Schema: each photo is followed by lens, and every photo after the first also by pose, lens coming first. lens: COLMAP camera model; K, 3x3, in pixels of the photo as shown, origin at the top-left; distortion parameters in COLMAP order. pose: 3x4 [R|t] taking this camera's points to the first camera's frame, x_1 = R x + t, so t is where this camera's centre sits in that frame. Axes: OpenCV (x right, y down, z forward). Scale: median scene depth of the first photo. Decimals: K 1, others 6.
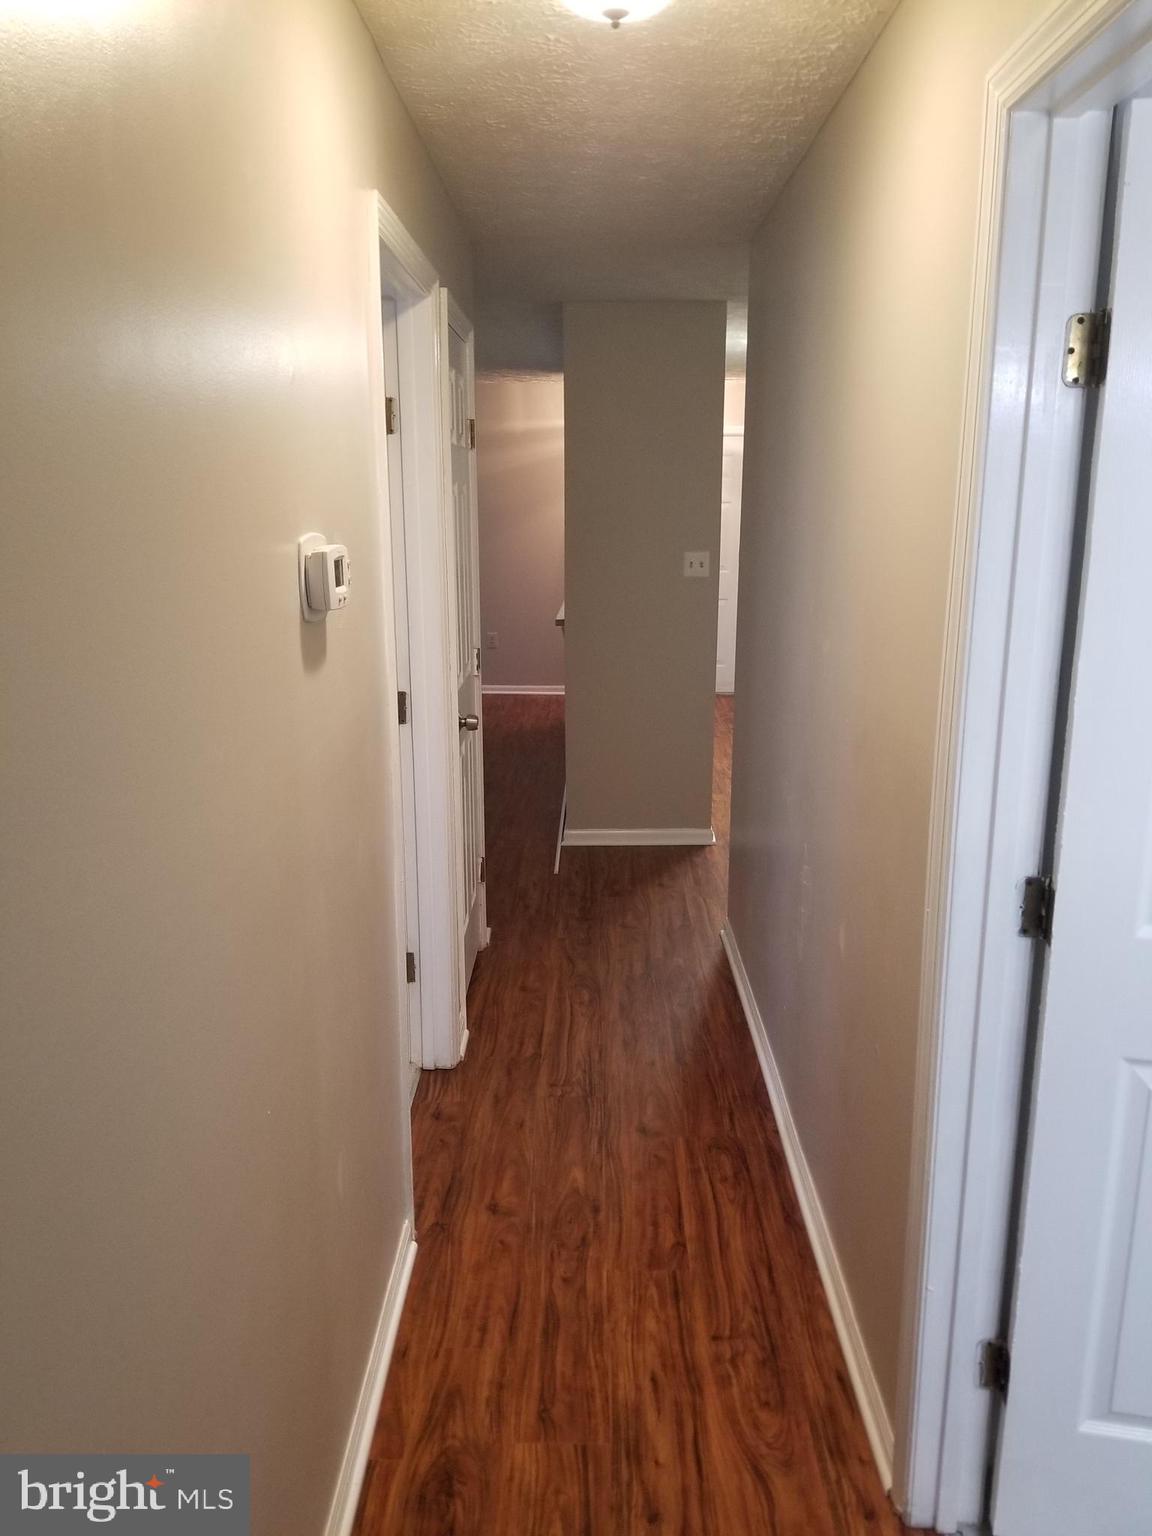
lens RADIAL K [[1185.4, 0, 576.0], [0, 1185.4, 768.0], [0, 0, 1]] dist [0.006398, -0.003205]
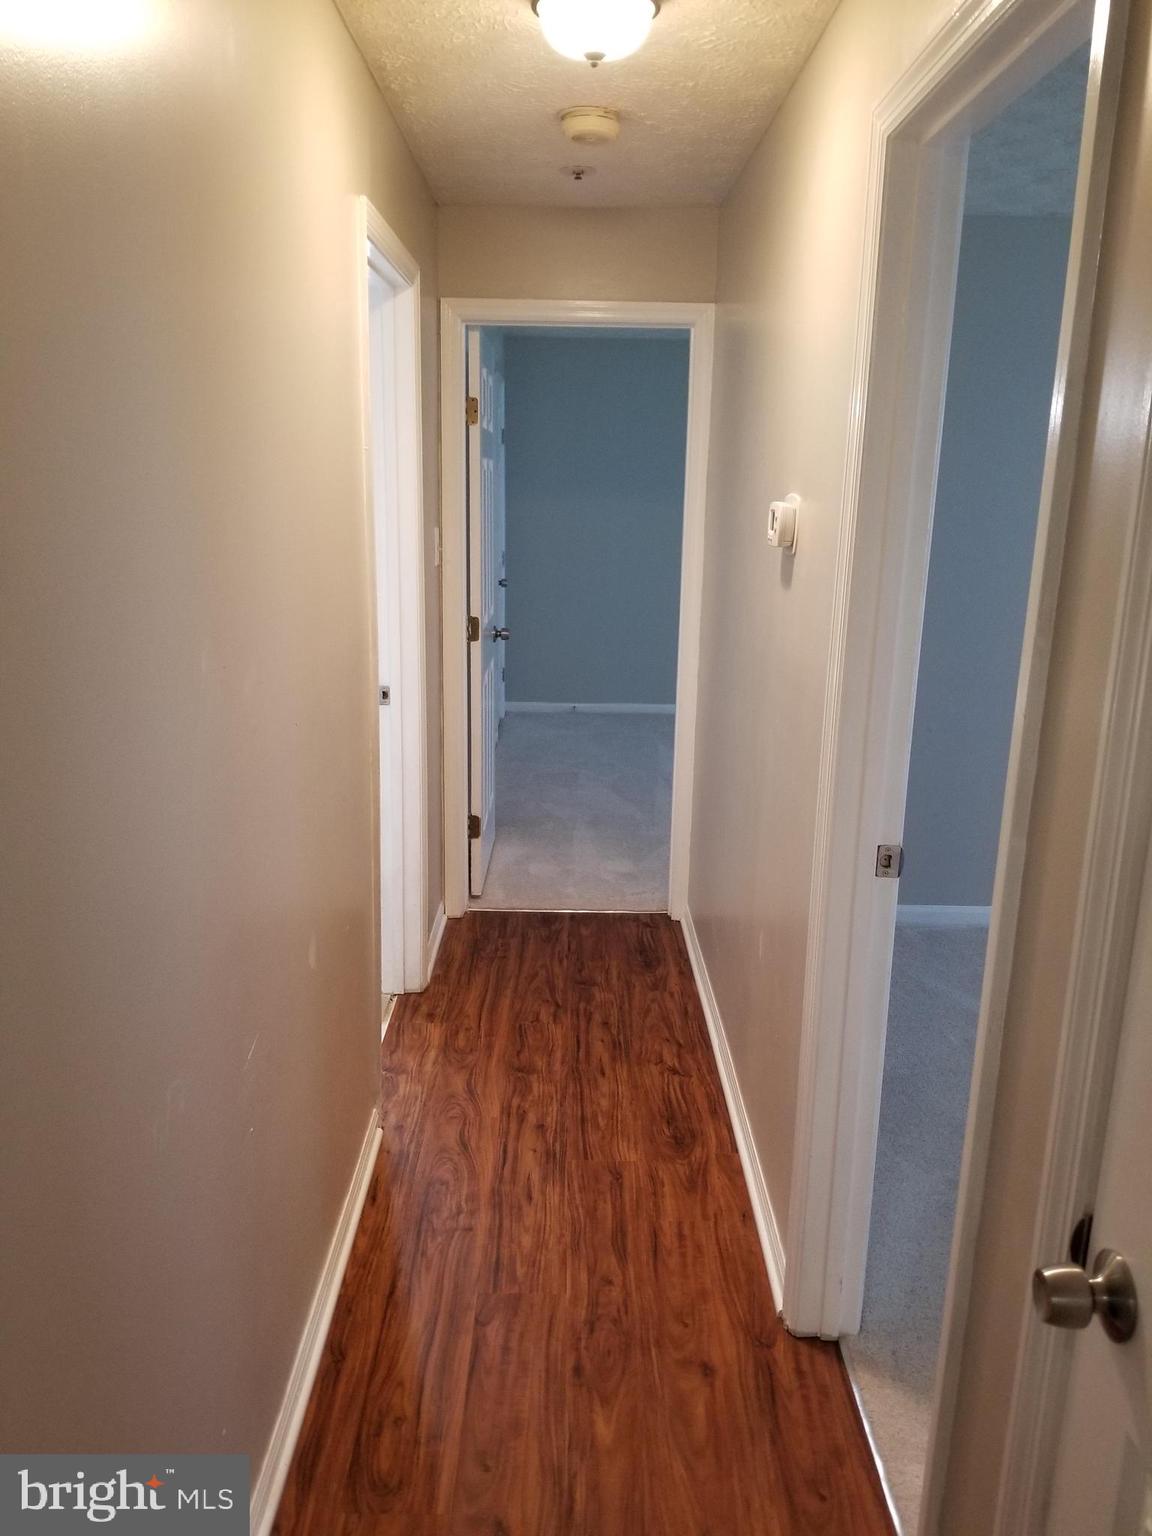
lens RADIAL K [[1185.4, 0, 576.0], [0, 1185.4, 768.0], [0, 0, 1]] dist [0.006398, -0.003205]
pose [[-0.999653, -0.017002, -0.020109, 0.047227], [-0.024308, 0.889443, 0.456400, -0.401467], [0.010126, 0.456730, -0.889548, 1.762652]]
